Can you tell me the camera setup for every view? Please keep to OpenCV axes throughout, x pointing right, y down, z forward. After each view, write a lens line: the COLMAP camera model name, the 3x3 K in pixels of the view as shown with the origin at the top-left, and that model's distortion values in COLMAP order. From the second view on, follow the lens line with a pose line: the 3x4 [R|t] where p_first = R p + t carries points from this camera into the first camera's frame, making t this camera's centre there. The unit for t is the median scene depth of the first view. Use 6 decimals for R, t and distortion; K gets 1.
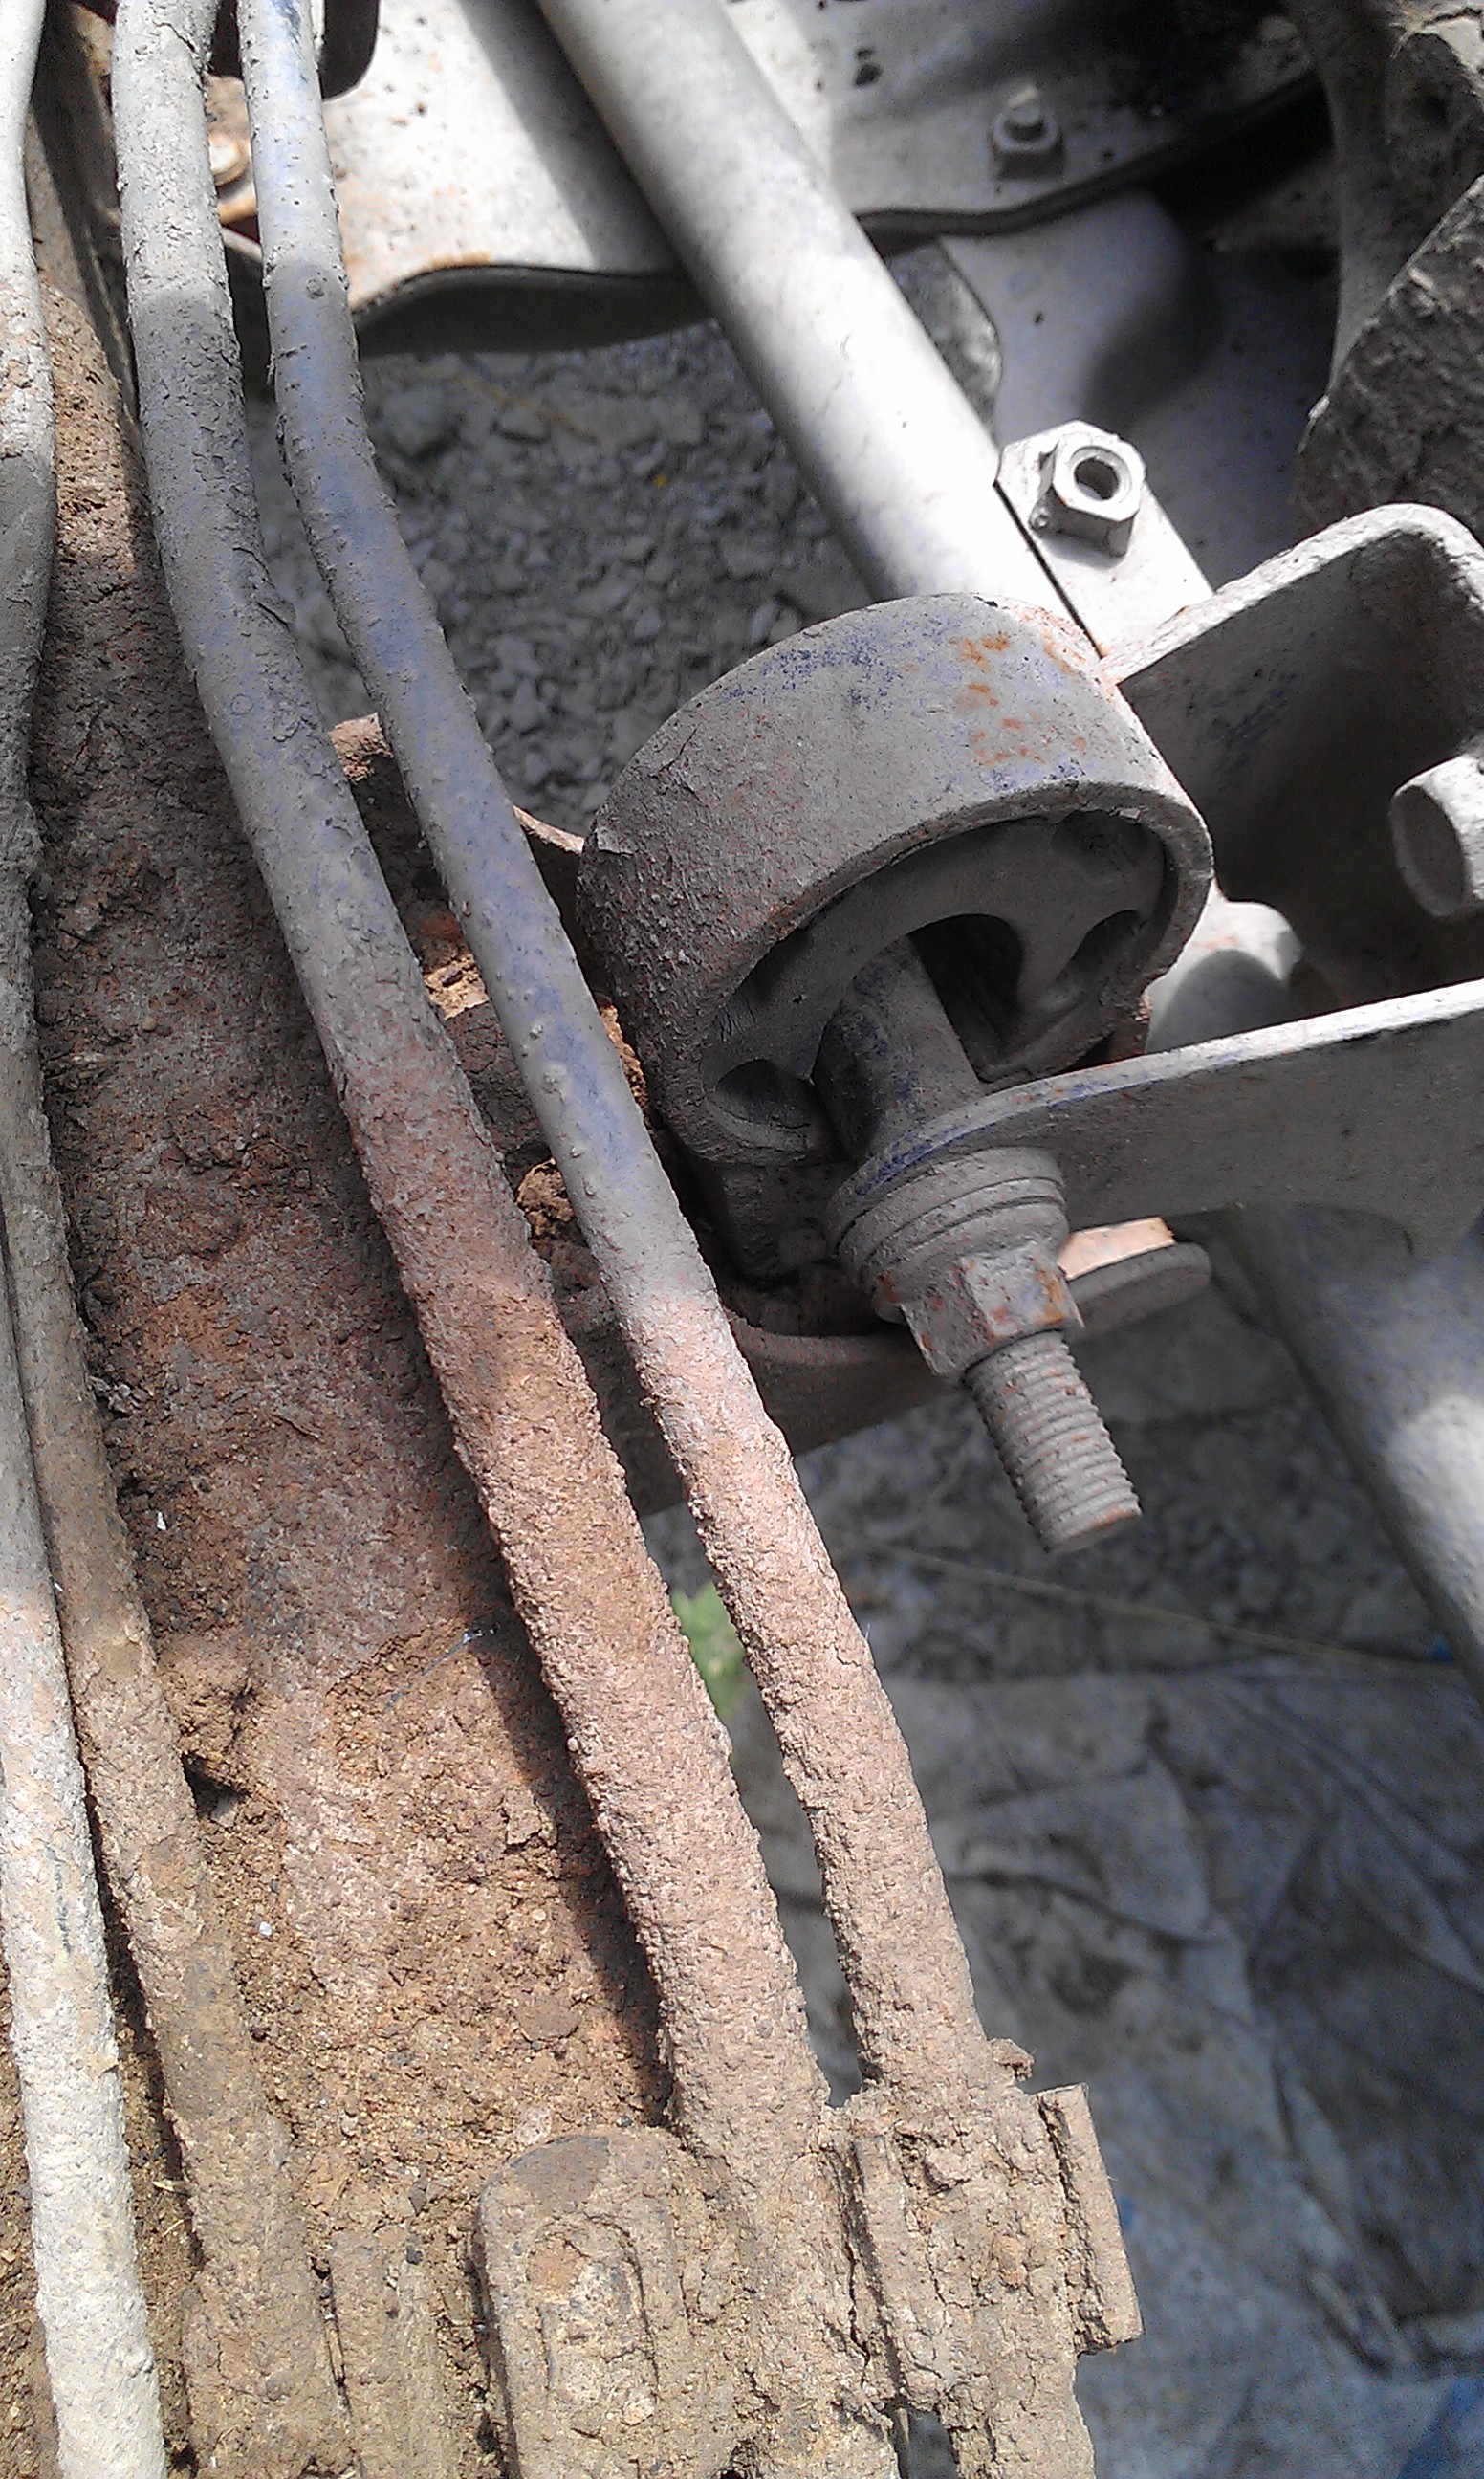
lens RADIAL K [[2215.4, 0, 742.0], [0, 2215.4, 1239.5], [0, 0, 1]] dist [-0.000725, 0.001263]
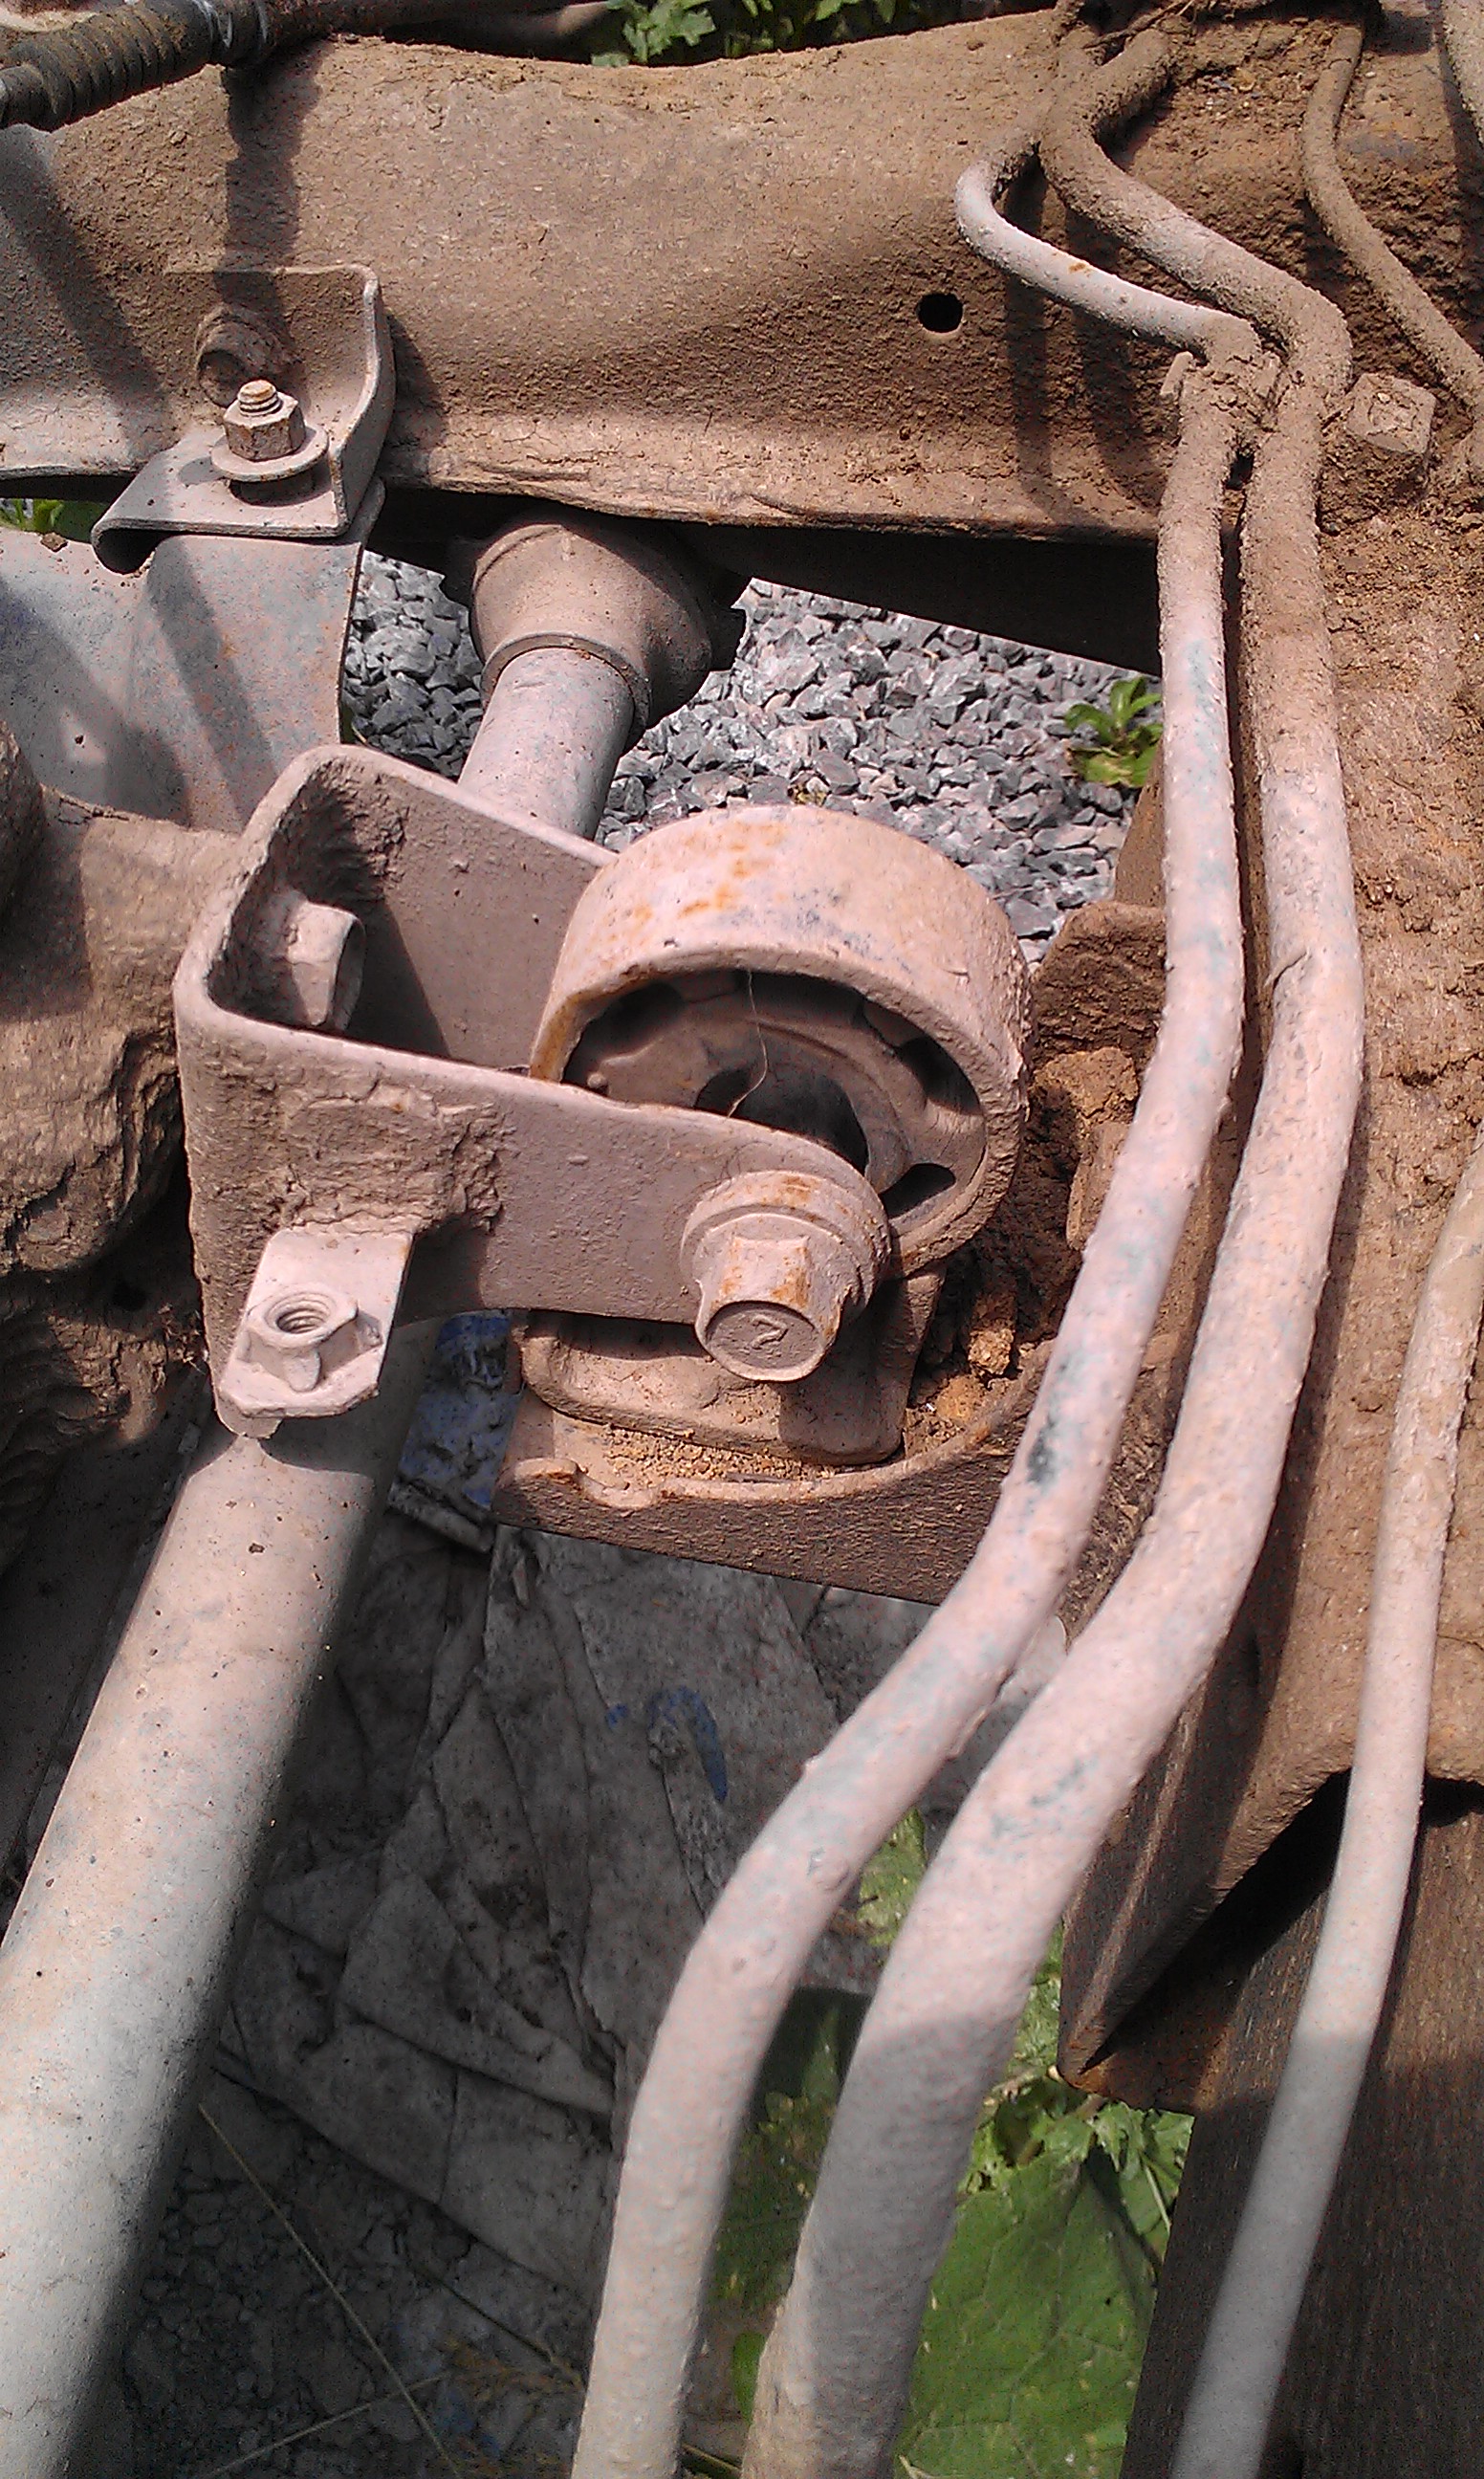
lens RADIAL K [[2215.4, 0, 742.0], [0, 2215.4, 1239.5], [0, 0, 1]] dist [-0.000725, 0.001263]
pose [[-0.855653, -0.434088, 0.281826, -0.107812], [0.440768, -0.325790, 0.836412, -0.433091], [-0.271261, 0.839898, 0.470095, 0.177758]]
